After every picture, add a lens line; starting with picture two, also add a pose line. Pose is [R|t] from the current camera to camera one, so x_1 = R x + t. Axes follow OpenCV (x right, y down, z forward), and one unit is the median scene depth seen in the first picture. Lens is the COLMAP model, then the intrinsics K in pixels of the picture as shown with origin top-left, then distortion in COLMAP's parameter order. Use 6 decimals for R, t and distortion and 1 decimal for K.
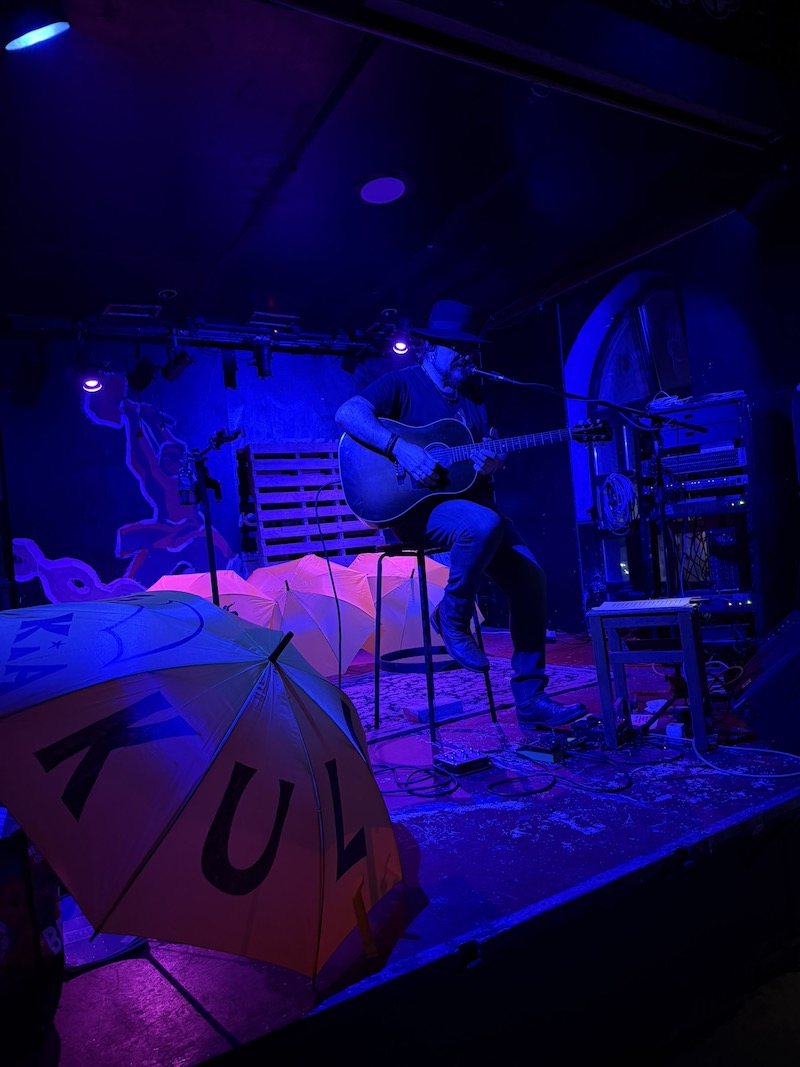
lens RADIAL K [[746.0, 0, 409.9], [0, 746.0, 532.1], [0, 0, 1]] dist [0.044948, -0.055552]
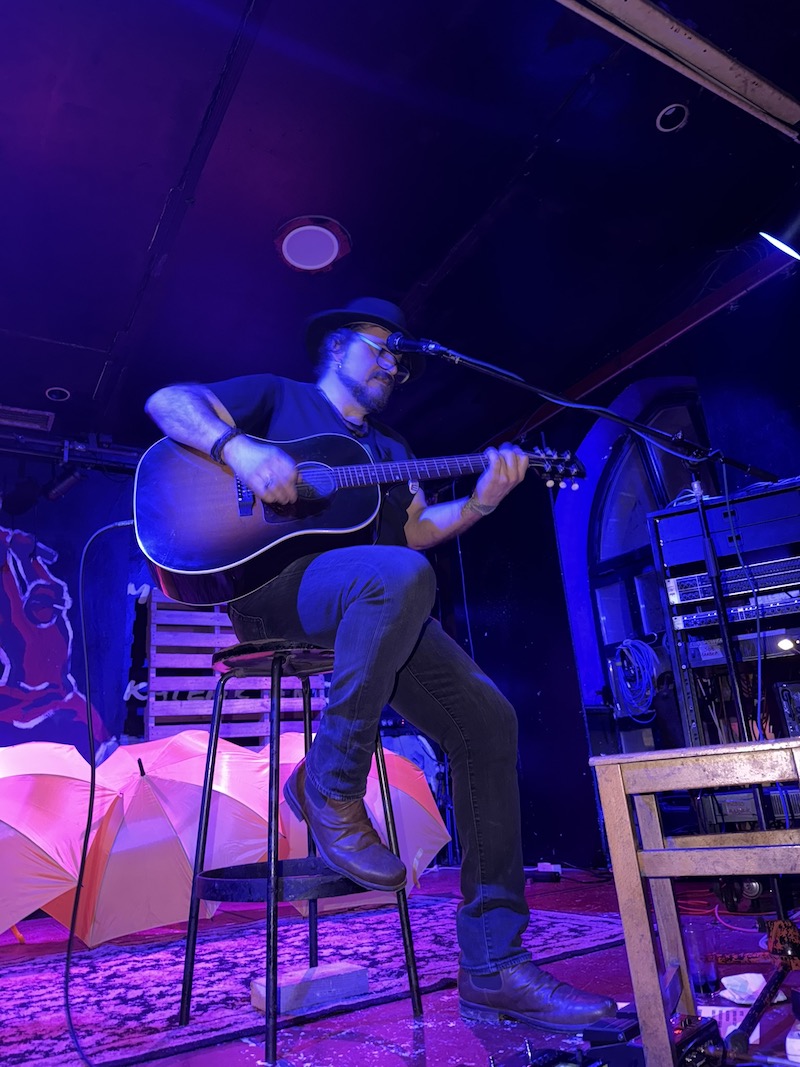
lens RADIAL K [[746.0, 0, 394.6], [0, 746.0, 522.9], [0, 0, 1]] dist [0.044948, -0.055552]
pose [[0.999297, 0.012325, -0.035405, 0.068981], [-0.023097, 0.946295, -0.322480, 0.066214], [0.029529, 0.323071, 0.945914, 0.266552]]
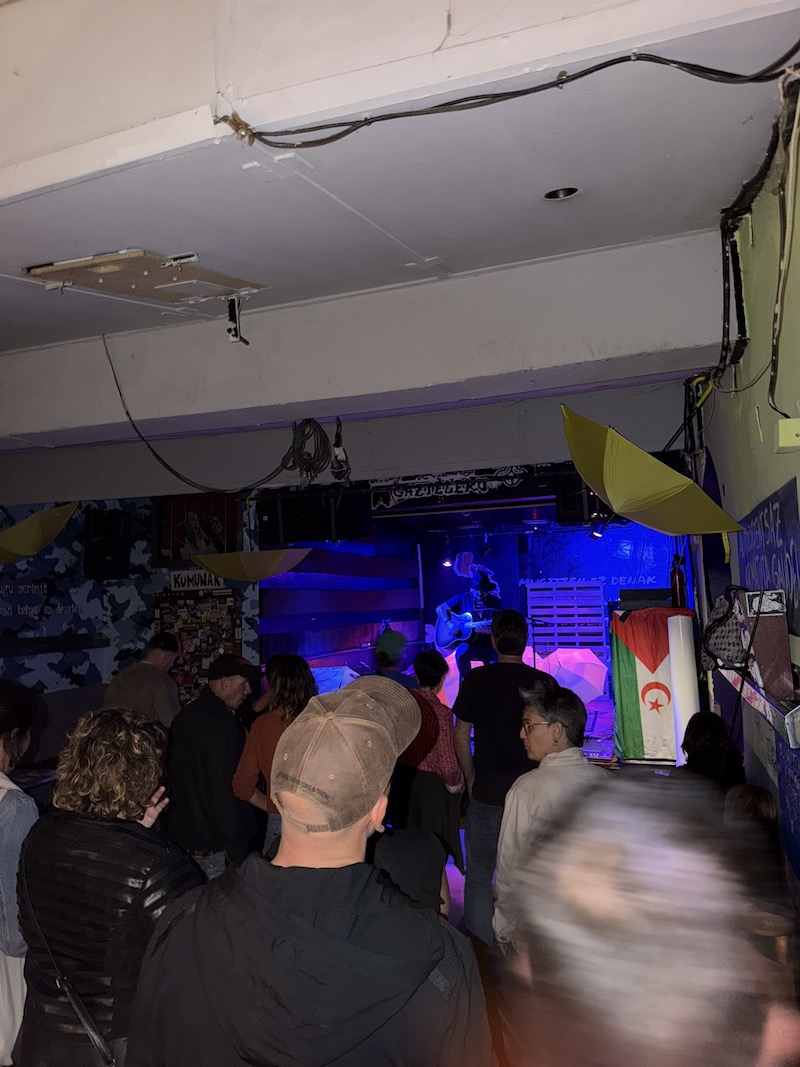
lens RADIAL K [[746.0, 0, 401.8], [0, 746.0, 523.2], [0, 0, 1]] dist [0.044948, -0.055552]
pose [[0.635551, 0.000705, -0.772059, 1.184595], [-0.024056, 0.999532, -0.018890, -0.251036], [0.771684, 0.030578, 0.635270, -0.556223]]
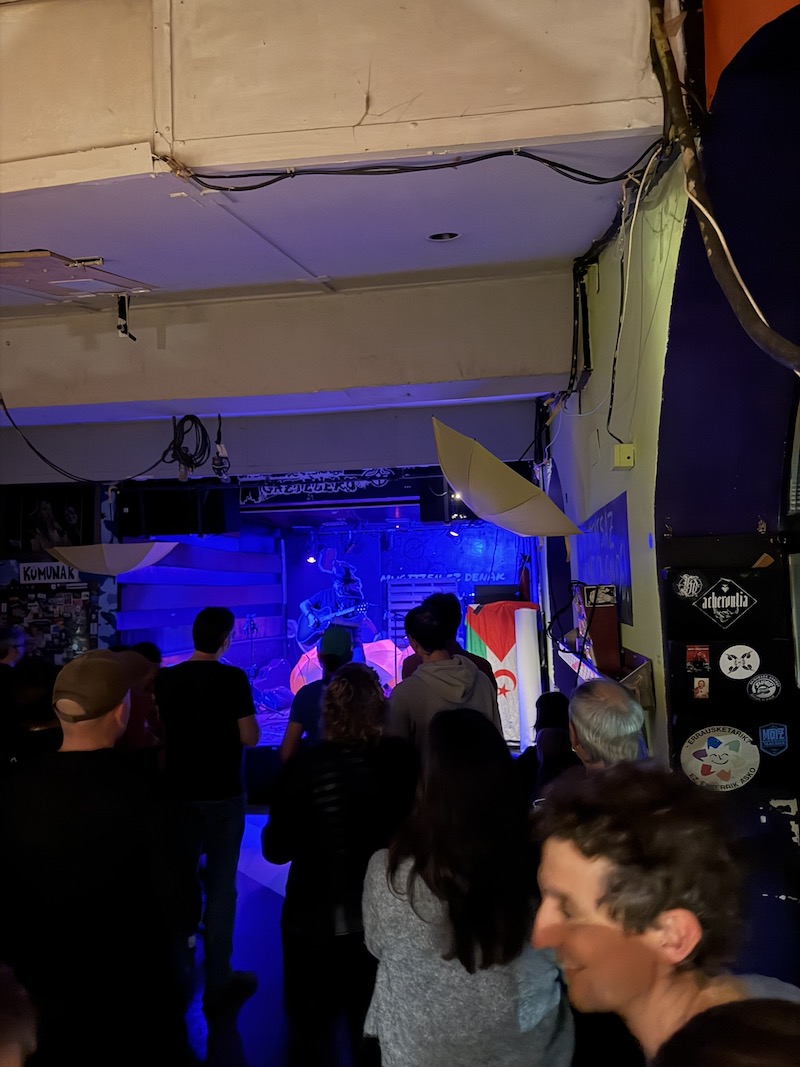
lens RADIAL K [[746.0, 0, 415.5], [0, 746.0, 528.2], [0, 0, 1]] dist [0.044948, -0.055552]
pose [[0.781653, 0.026479, -0.623151, 1.207603], [-0.044899, 0.998895, -0.013875, -0.252366], [0.622096, 0.038824, 0.781978, -0.609820]]
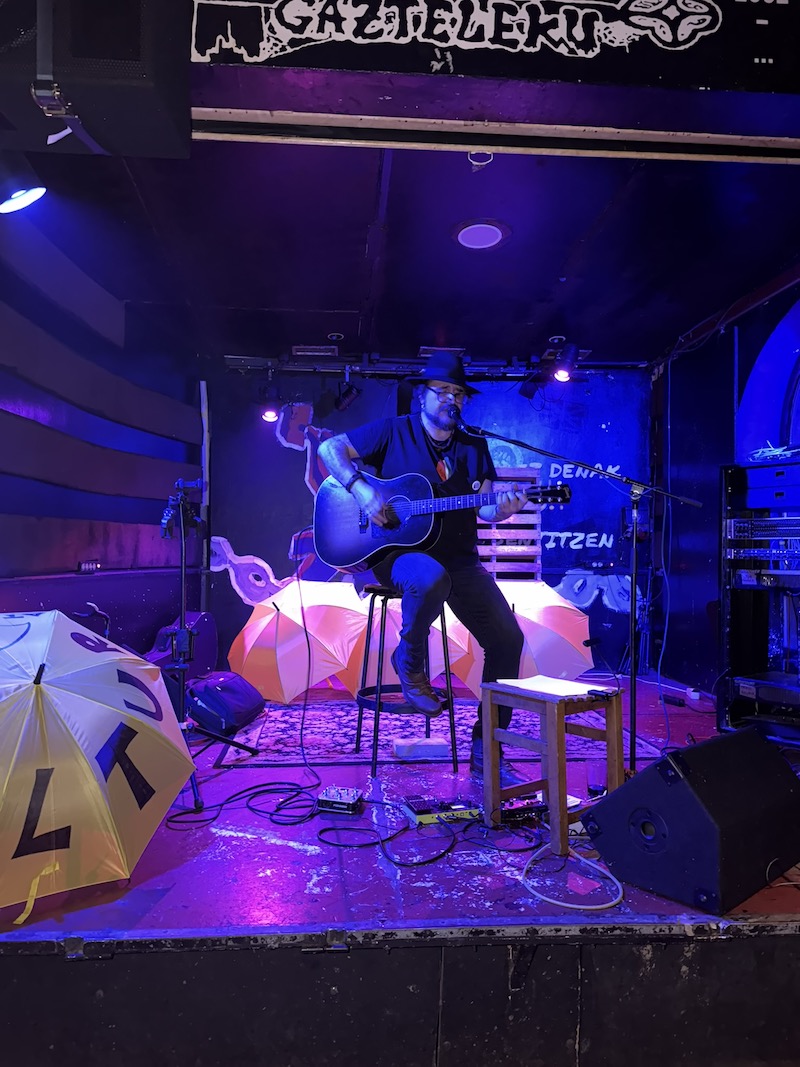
lens RADIAL K [[746.0, 0, 406.3], [0, 746.0, 526.3], [0, 0, 1]] dist [0.044948, -0.055552]
pose [[0.882985, 0.087651, -0.461145, 0.306168], [-0.087765, 0.995915, 0.021247, -0.058262], [0.461123, 0.021712, 0.887070, 0.038595]]
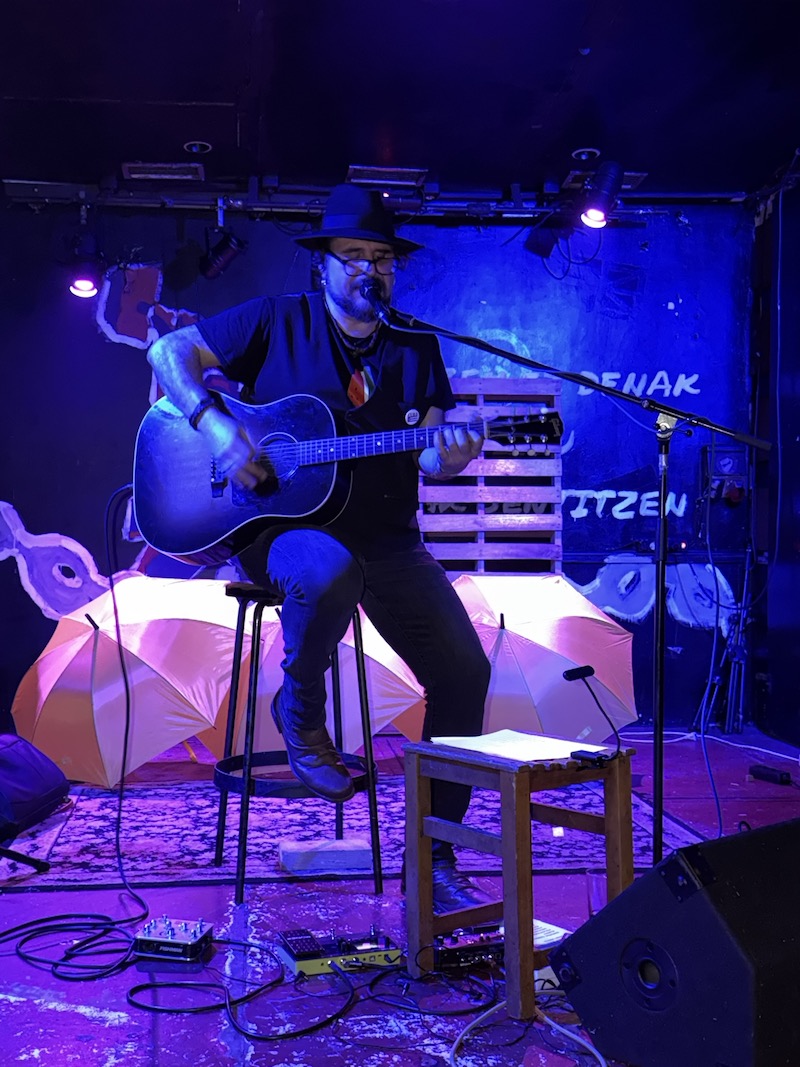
lens RADIAL K [[1339.6, 0, 407.0], [0, 1339.6, 528.0], [0, 0, 1]] dist [0.067863, 0.000000]
pose [[0.895177, 0.100768, -0.434171, 0.359197], [-0.084578, 0.994813, 0.056506, -0.065838], [0.437613, -0.013862, 0.899057, 0.020097]]
